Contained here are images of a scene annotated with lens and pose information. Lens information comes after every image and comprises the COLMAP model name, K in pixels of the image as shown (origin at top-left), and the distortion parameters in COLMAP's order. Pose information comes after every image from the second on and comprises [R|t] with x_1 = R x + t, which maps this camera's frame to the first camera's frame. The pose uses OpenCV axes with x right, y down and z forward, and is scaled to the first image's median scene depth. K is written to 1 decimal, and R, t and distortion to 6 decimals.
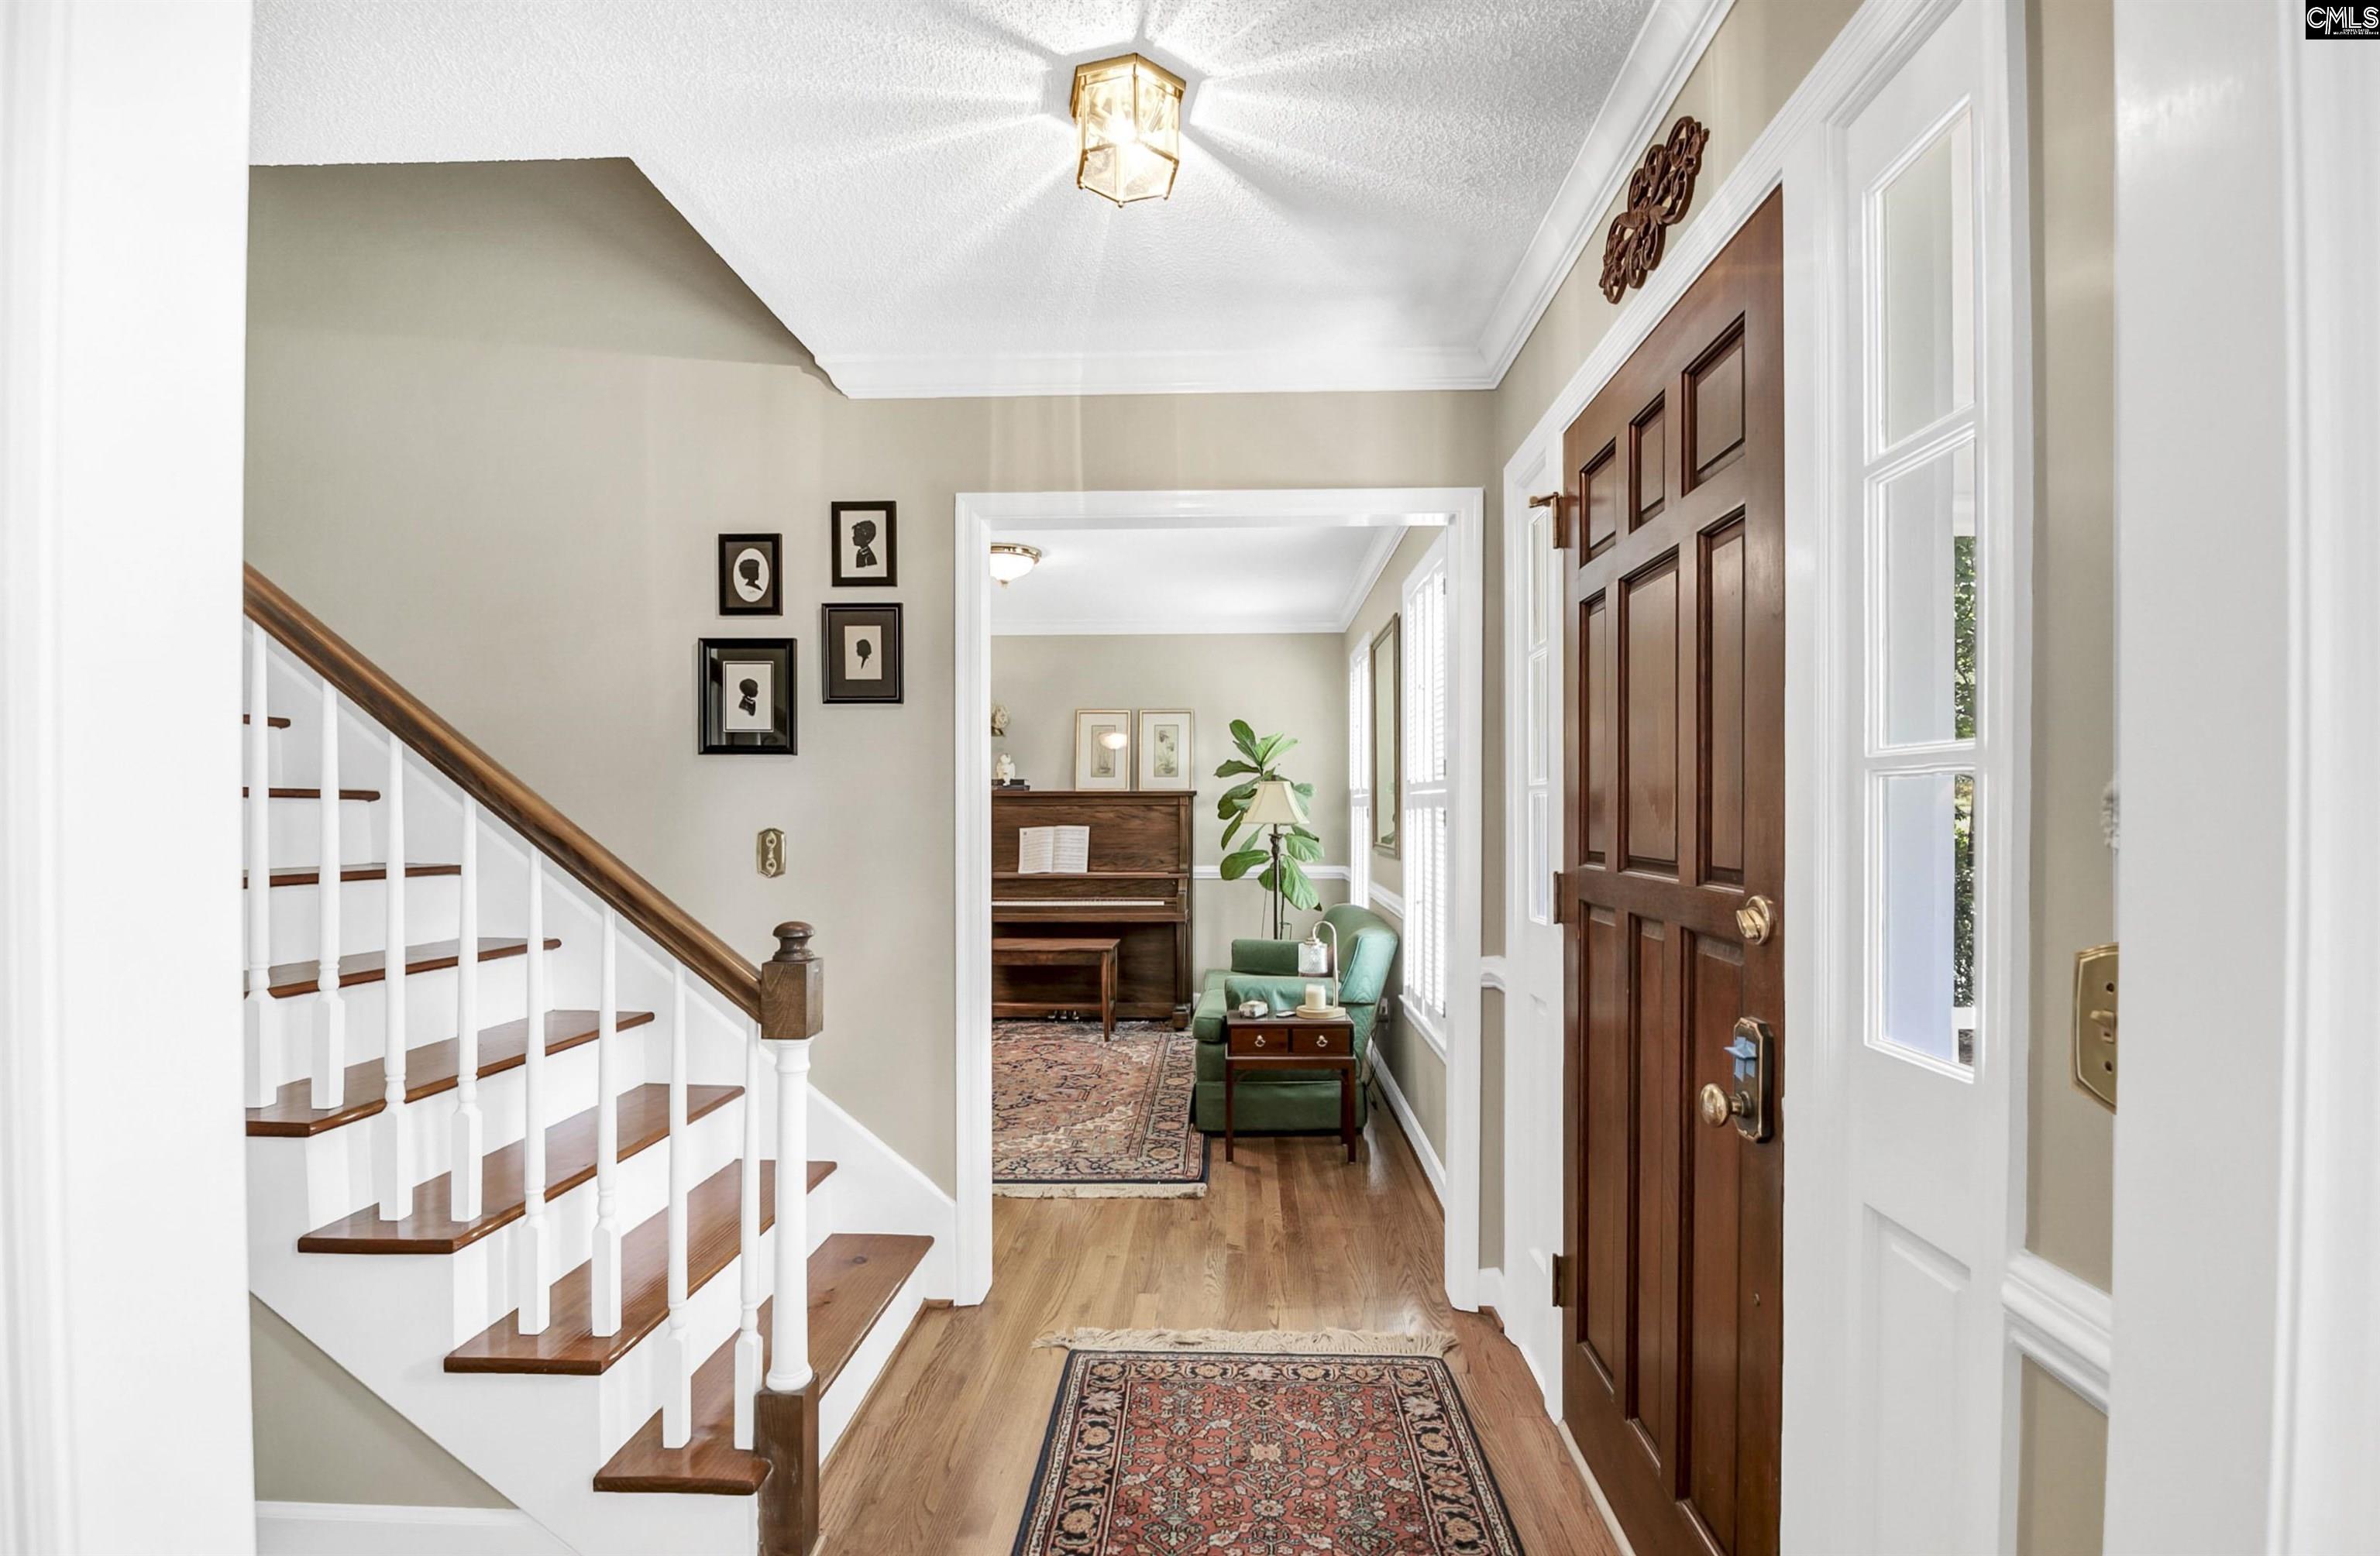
lens RADIAL K [[1198.9, 0, 1171.2], [0, 1198.9, 833.7], [0, 0, 1]] dist [0.006797, -0.000616]
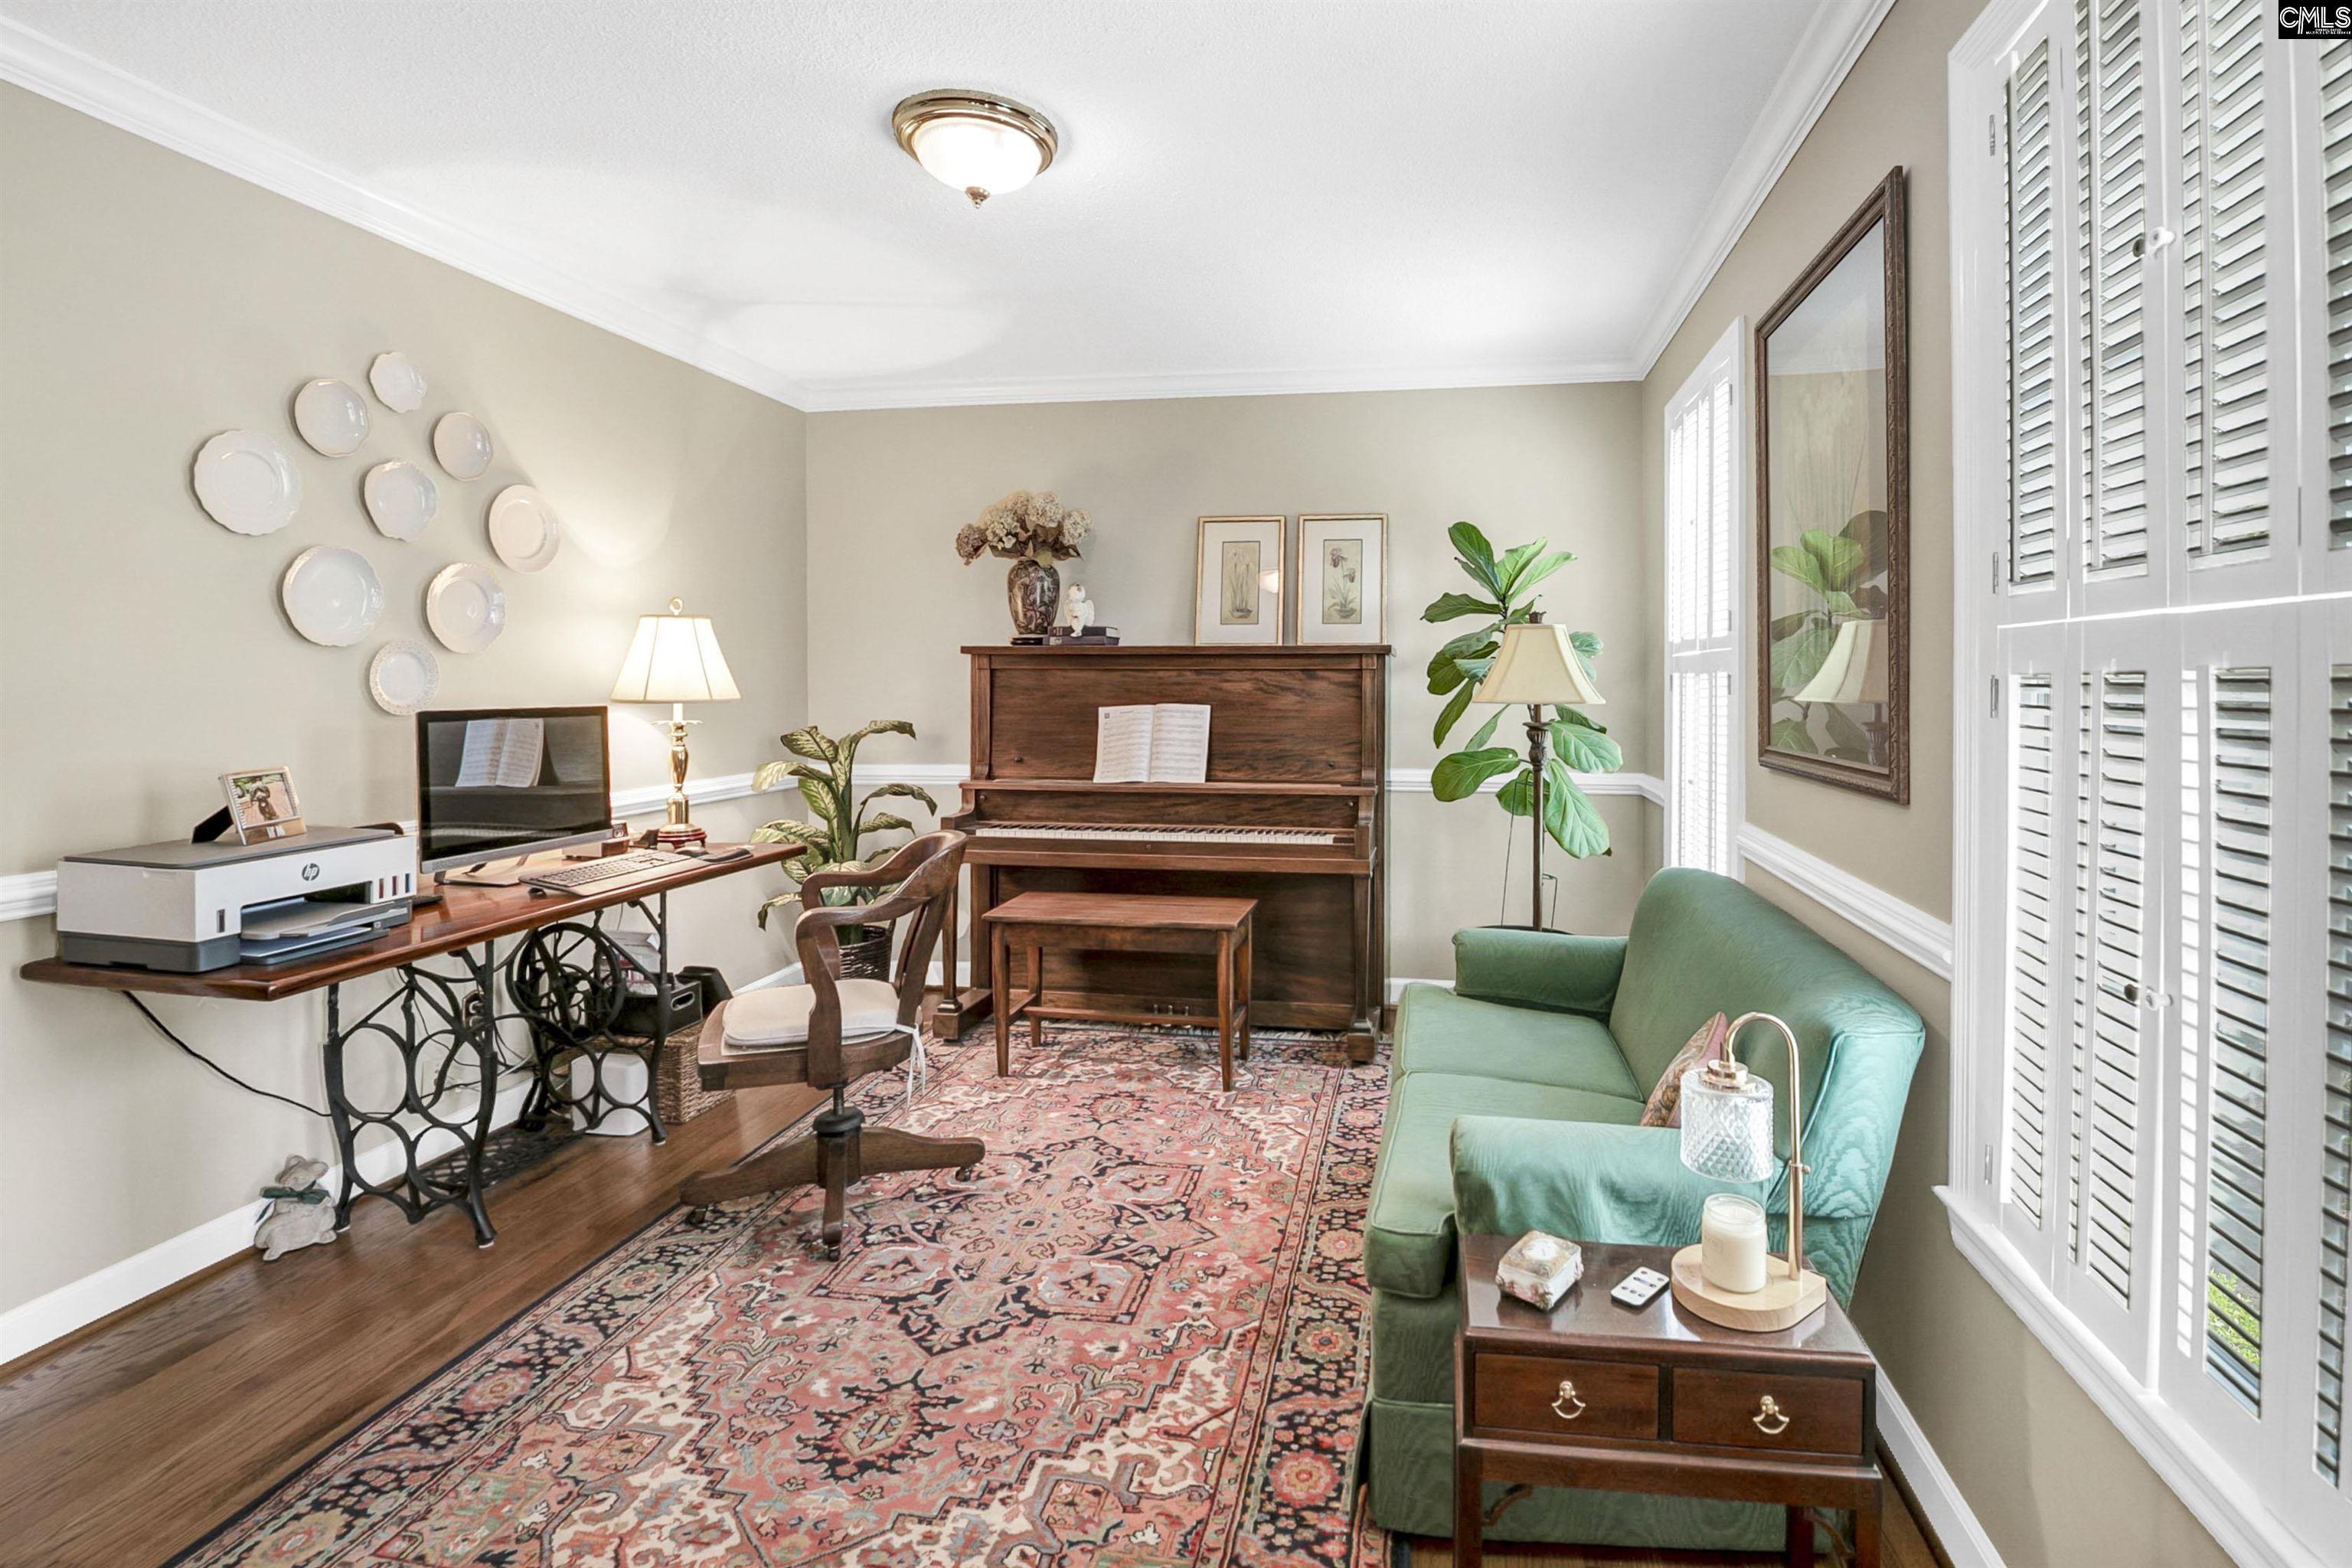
lens RADIAL K [[1173.5, 0, 1262.3], [0, 1173.5, 677.4], [0, 0, 1]] dist [-0.006008, -0.000502]
pose [[0.995219, 0.003254, -0.097614, 0.022544], [-0.005477, 0.999732, -0.022511, -0.010613], [0.097514, 0.022938, 0.994970, 0.660215]]
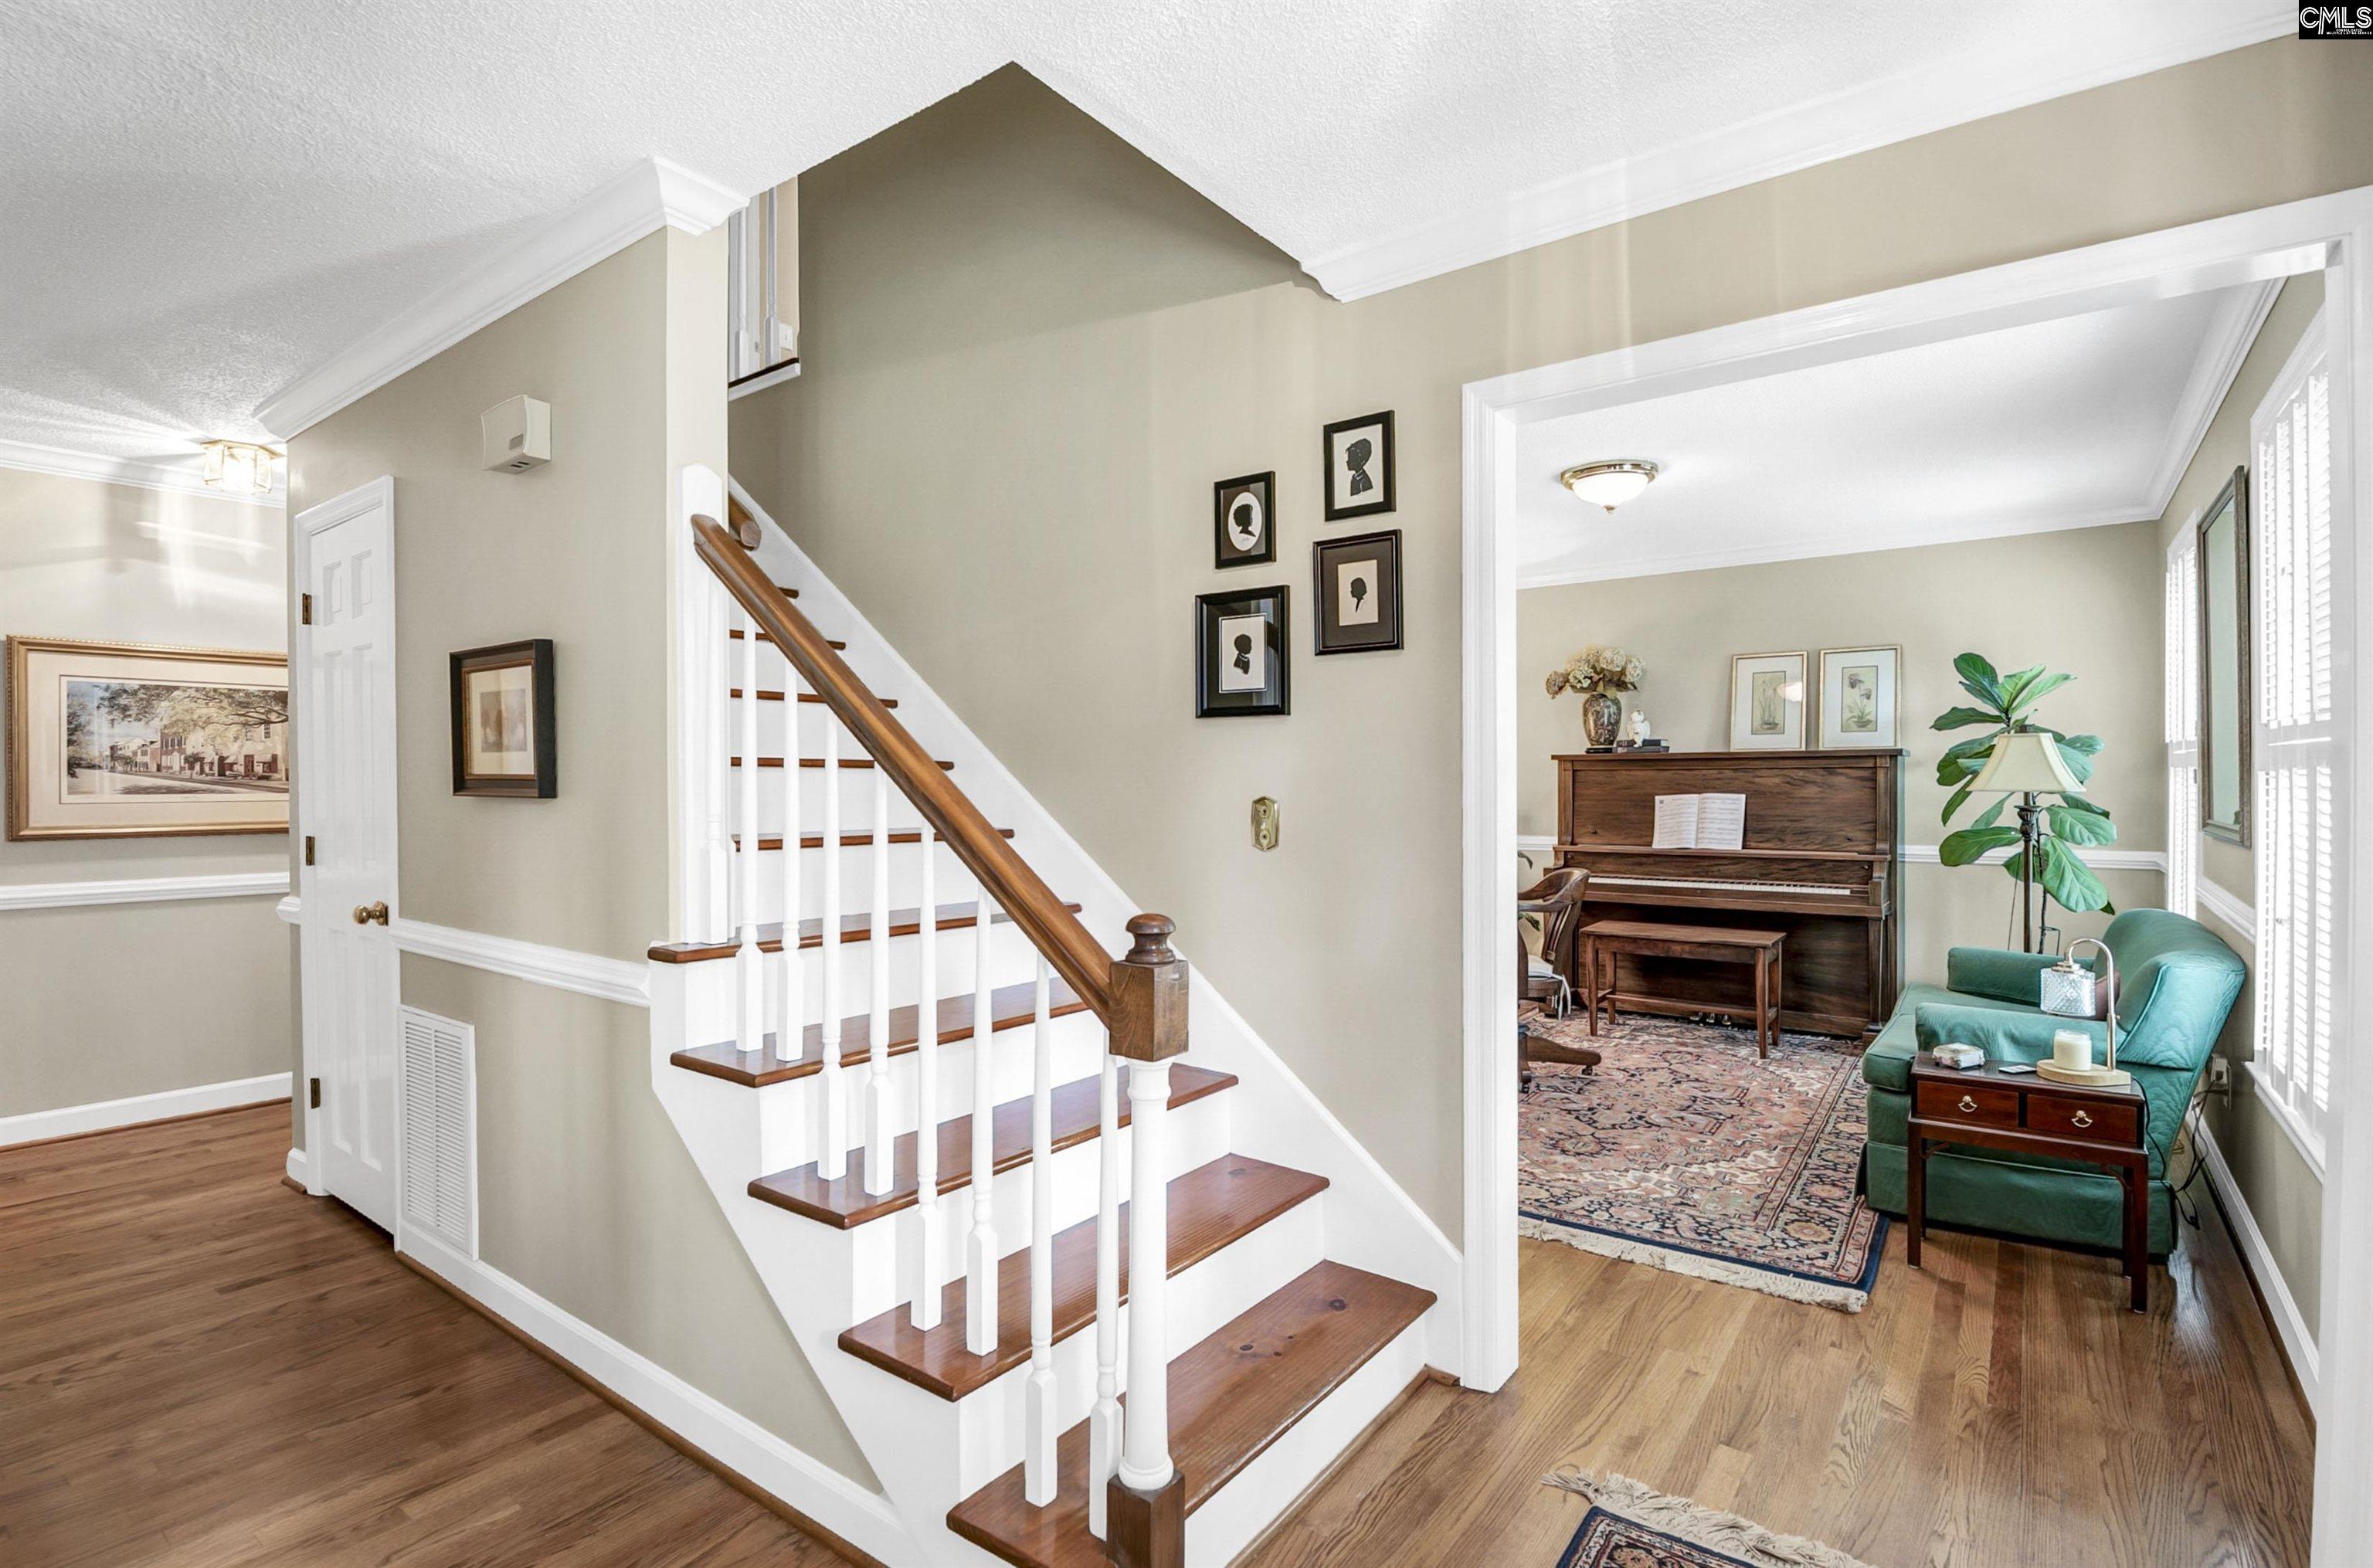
lens RADIAL K [[1133.2, 0, 1103.3], [0, 1133.2, 790.2], [0, 0, 1]] dist [-0.002989, -0.006408]
pose [[0.808468, 0.001955, -0.588537, 0.051899], [-0.006147, 0.999968, -0.005124, -0.003160], [0.588508, 0.007760, 0.808454, 0.165866]]
